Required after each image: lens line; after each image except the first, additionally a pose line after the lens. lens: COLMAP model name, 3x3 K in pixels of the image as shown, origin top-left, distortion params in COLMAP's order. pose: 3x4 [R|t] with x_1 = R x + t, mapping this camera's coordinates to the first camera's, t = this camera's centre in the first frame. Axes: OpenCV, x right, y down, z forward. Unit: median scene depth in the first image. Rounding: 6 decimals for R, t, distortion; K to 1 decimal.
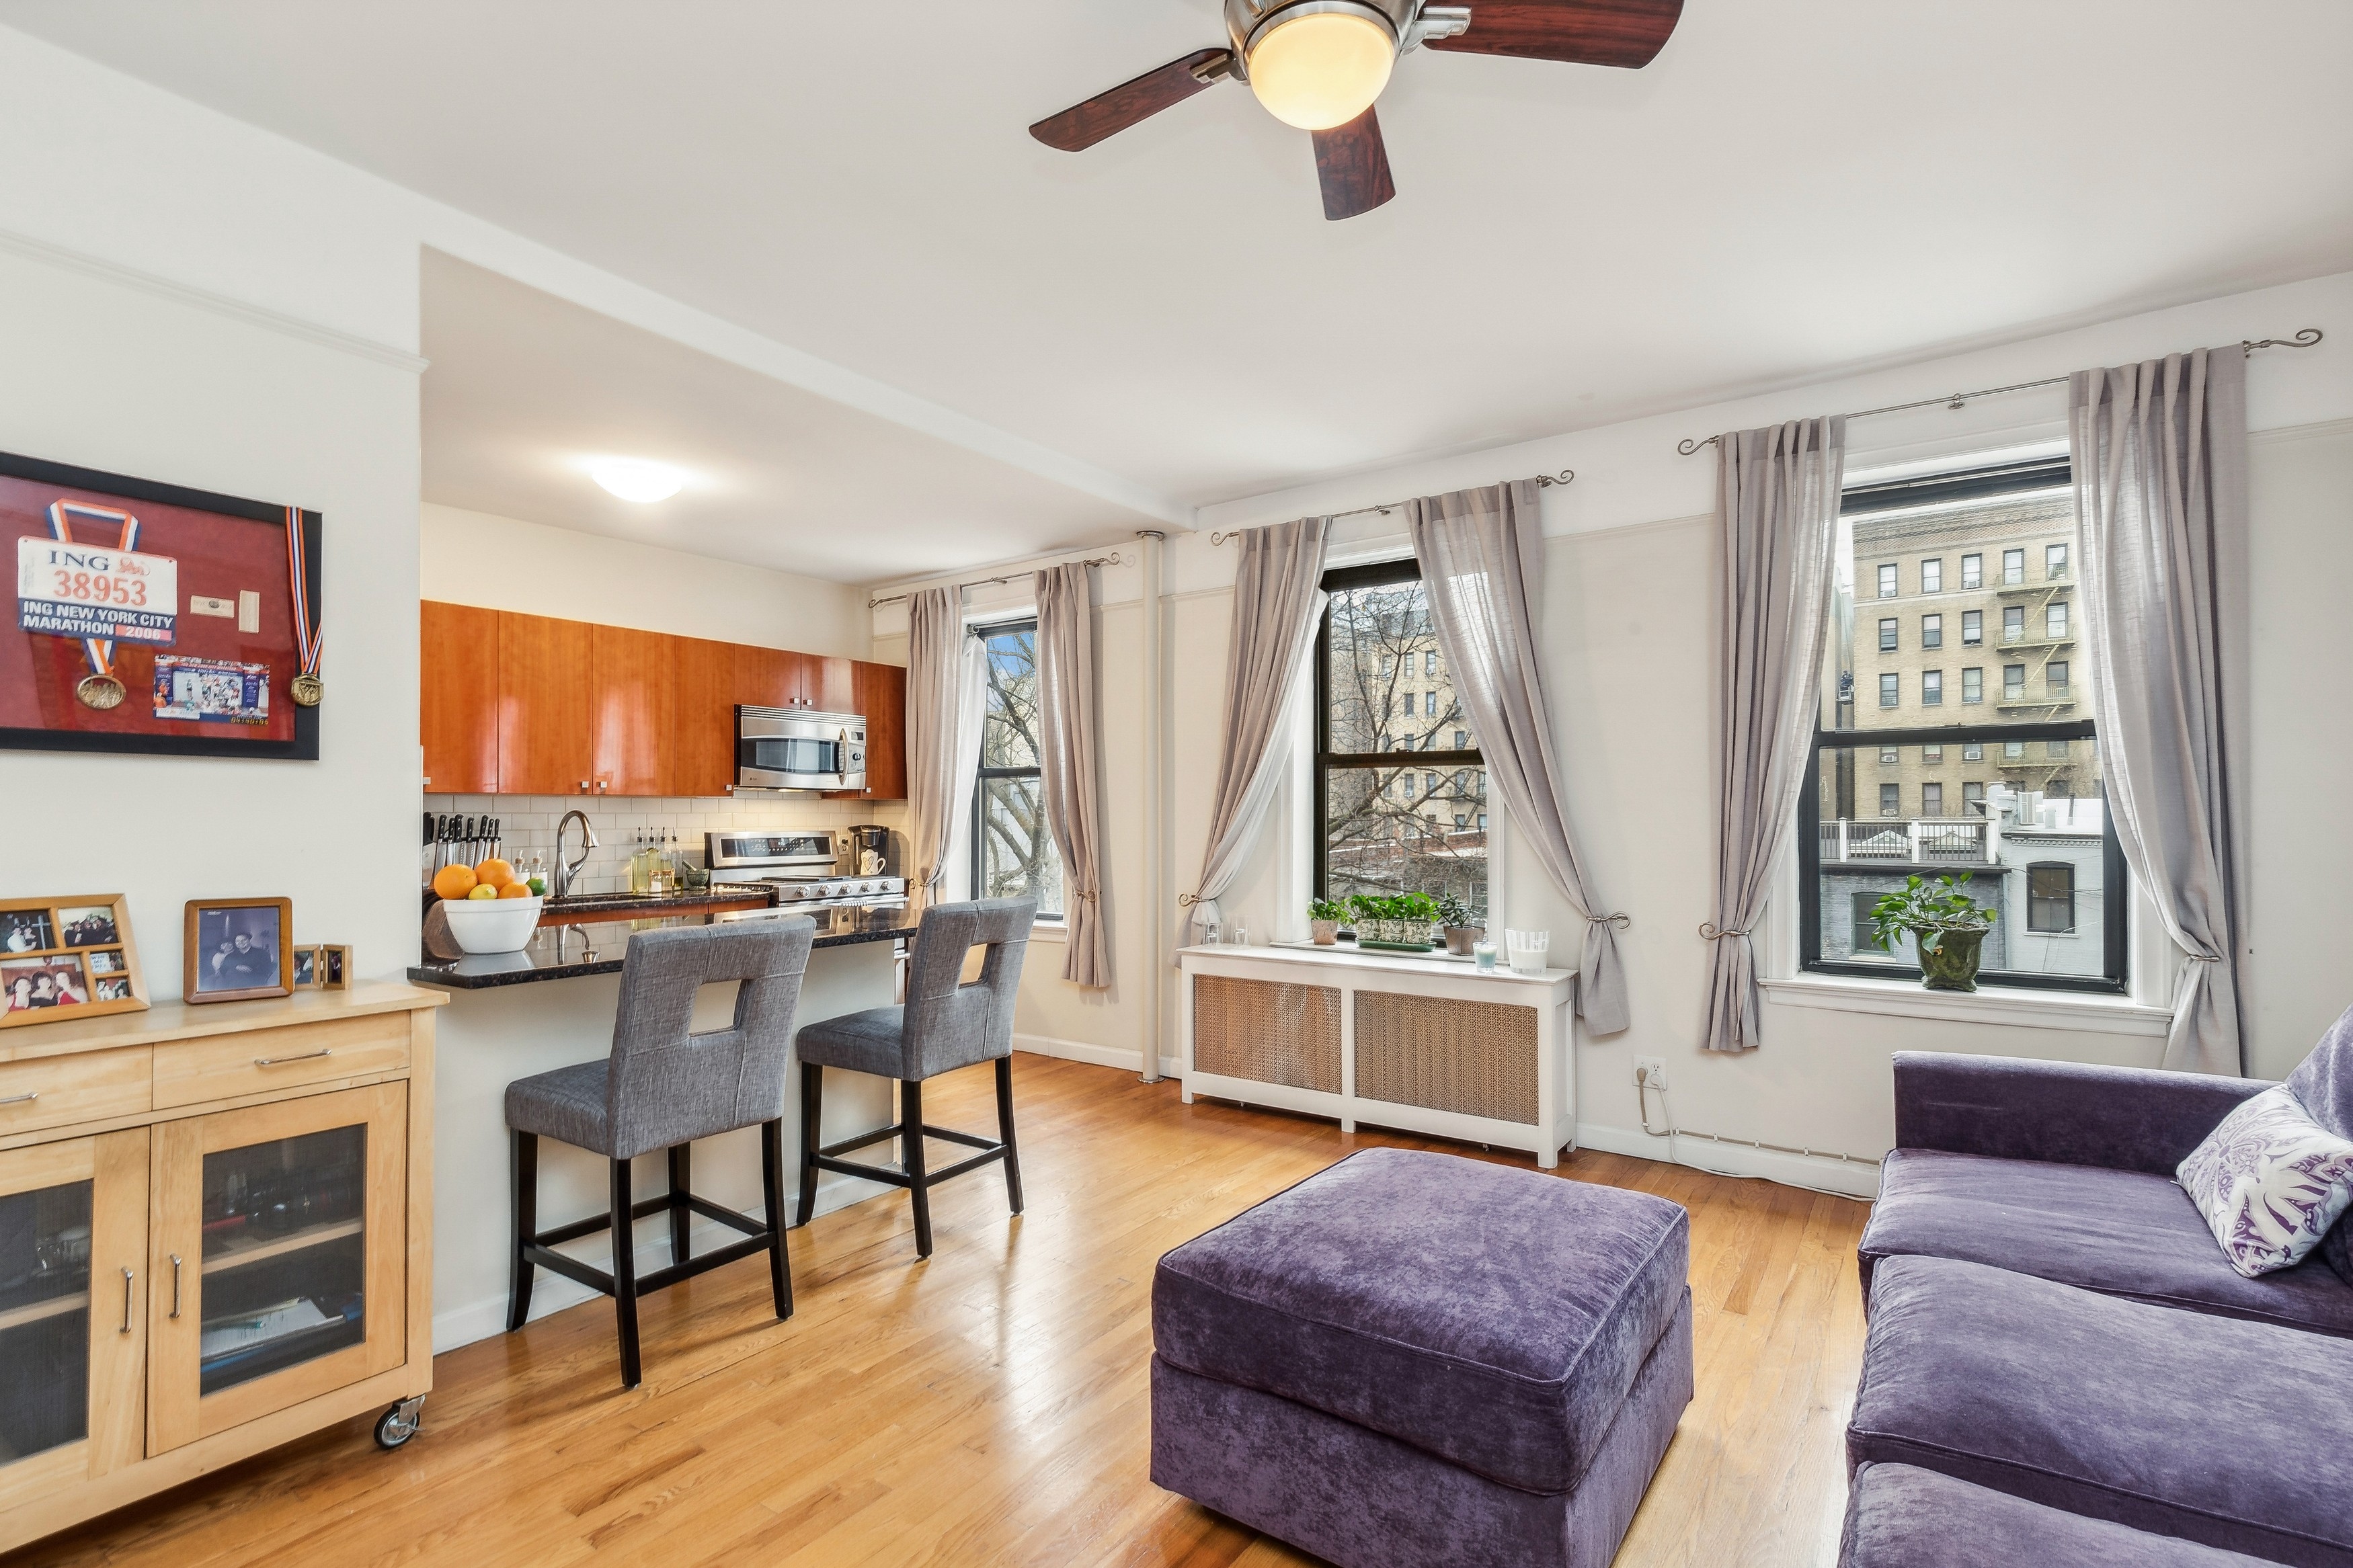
lens RADIAL K [[1080.5, 0, 1189.4], [0, 1080.5, 805.4], [0, 0, 1]] dist [0.005207, -0.000205]
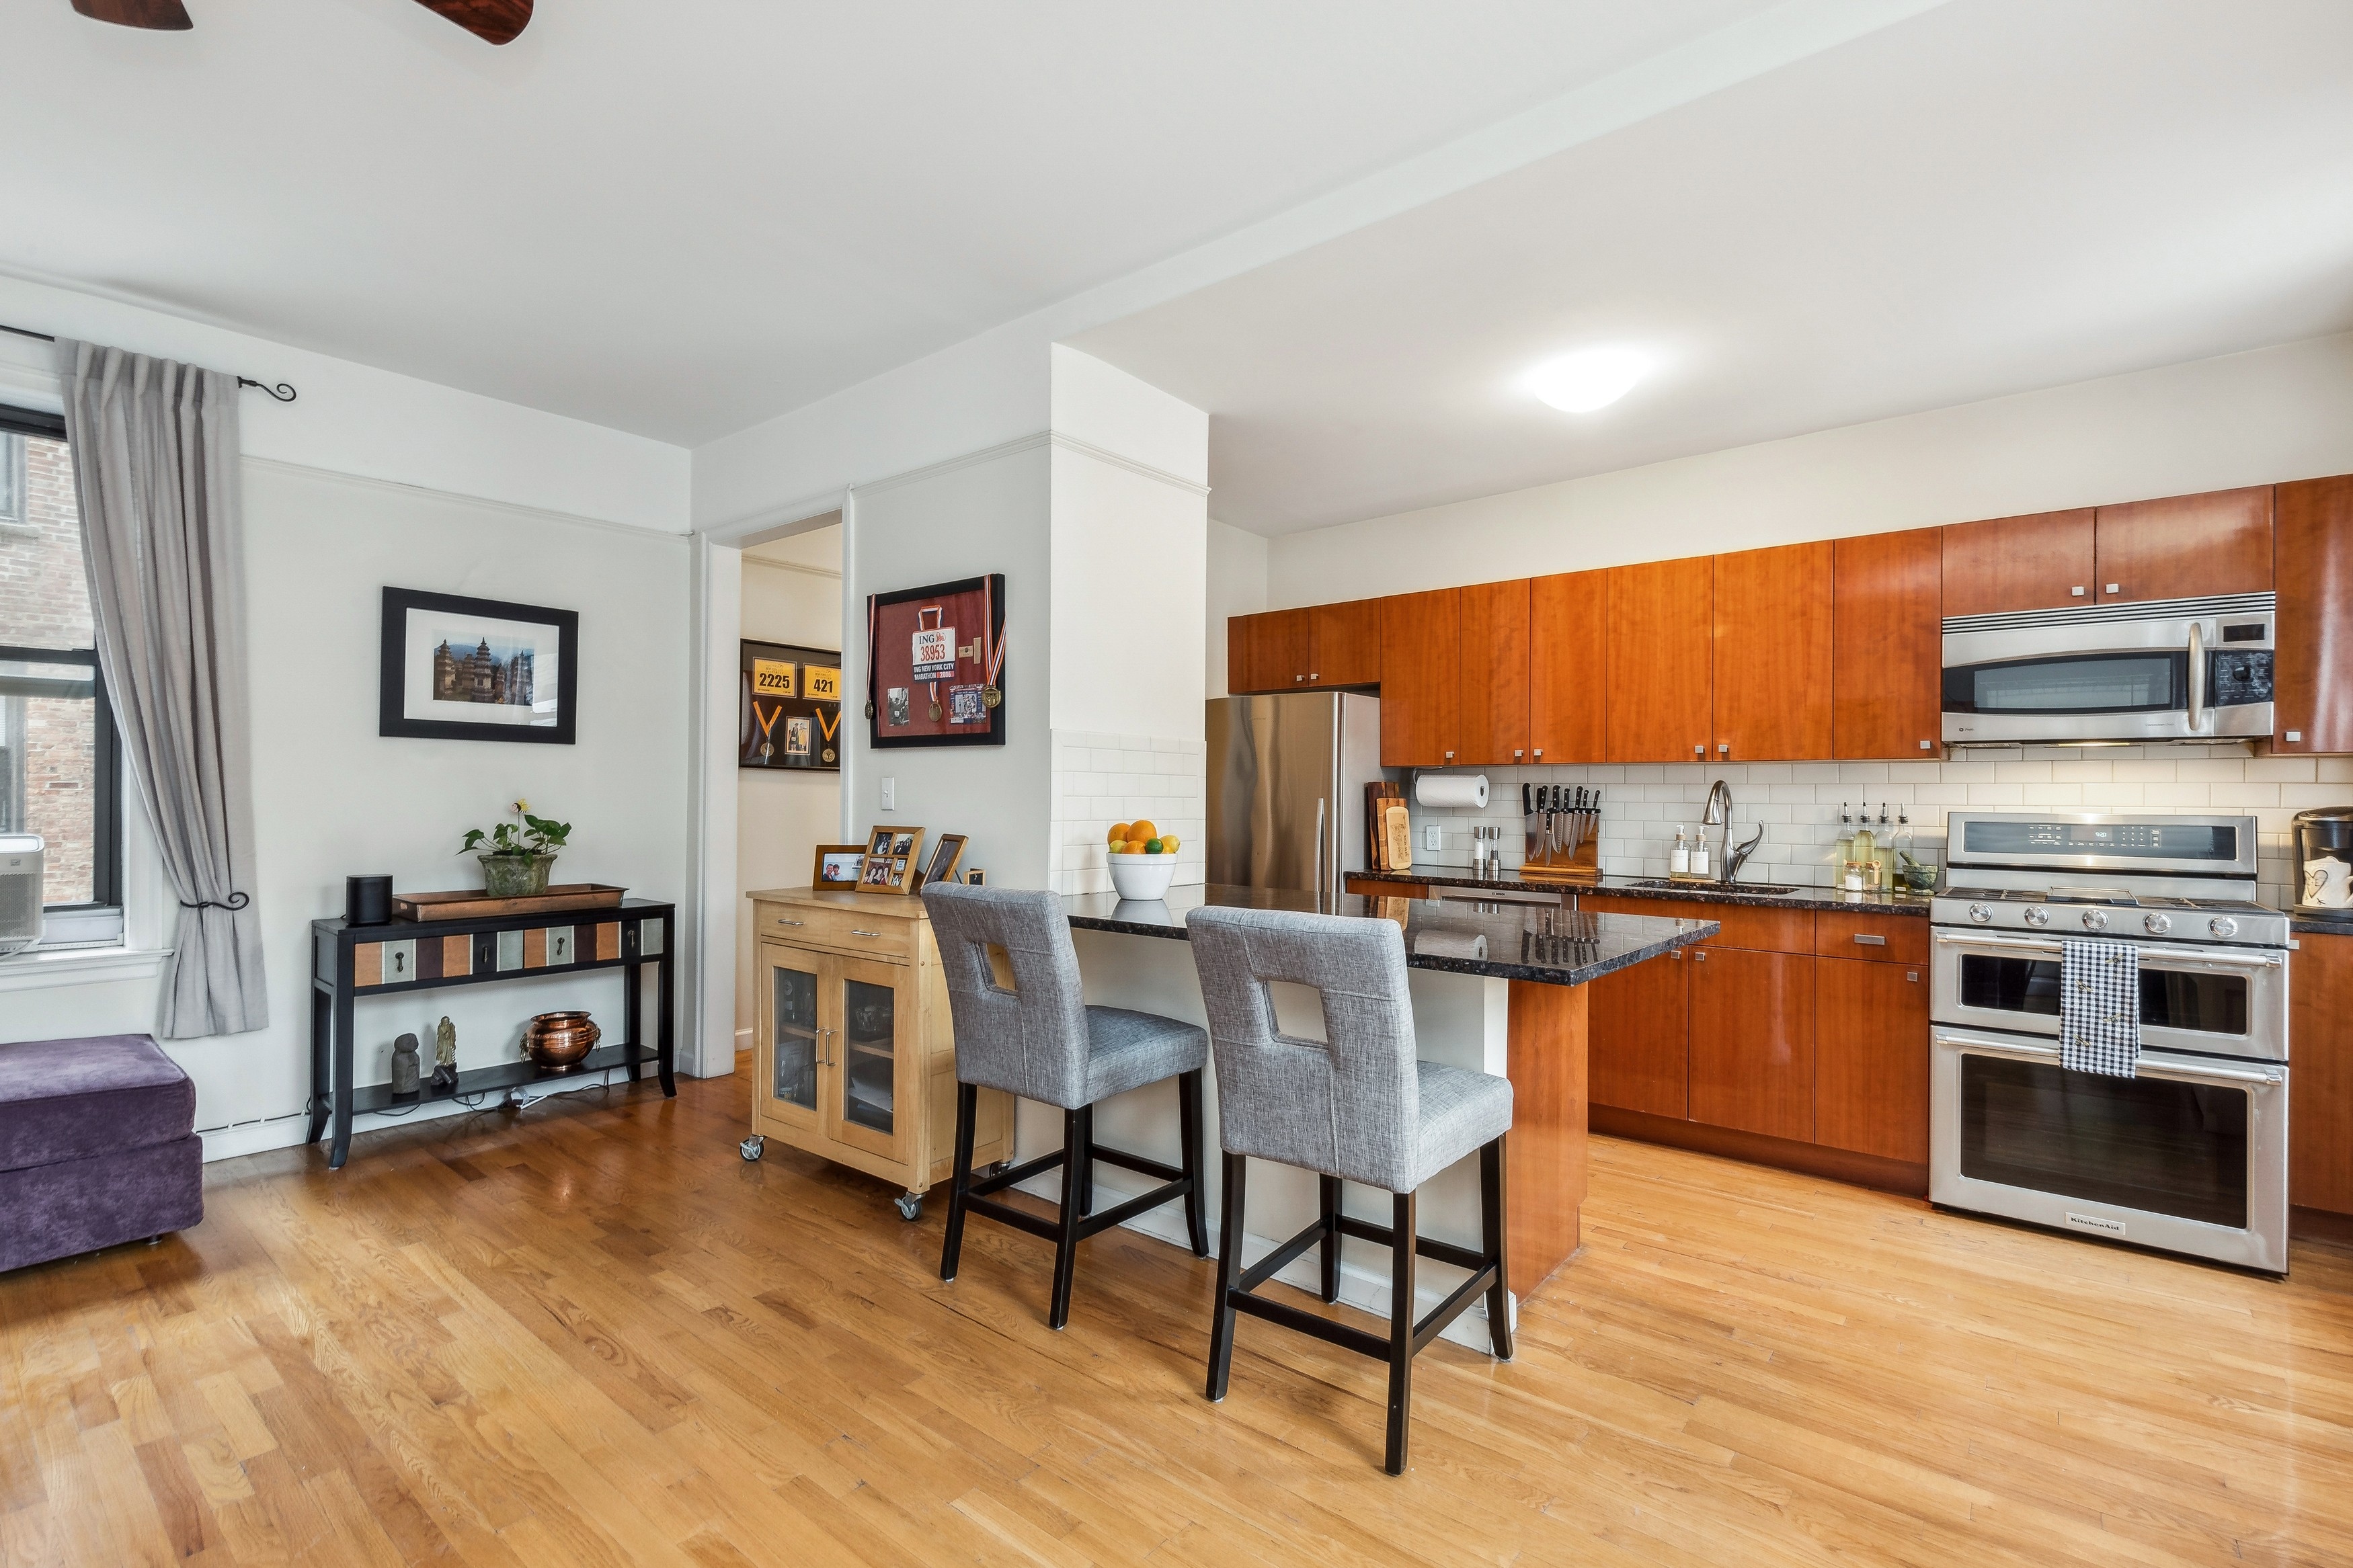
lens RADIAL K [[1080.5, 0, 1194.7], [0, 1080.5, 774.5], [0, 0, 1]] dist [0.005207, -0.000205]
pose [[-0.069723, -0.013190, -0.997479, 0.659541], [0.004545, 0.999898, -0.013539, 0.020908], [0.997556, -0.005478, -0.069656, 1.445086]]
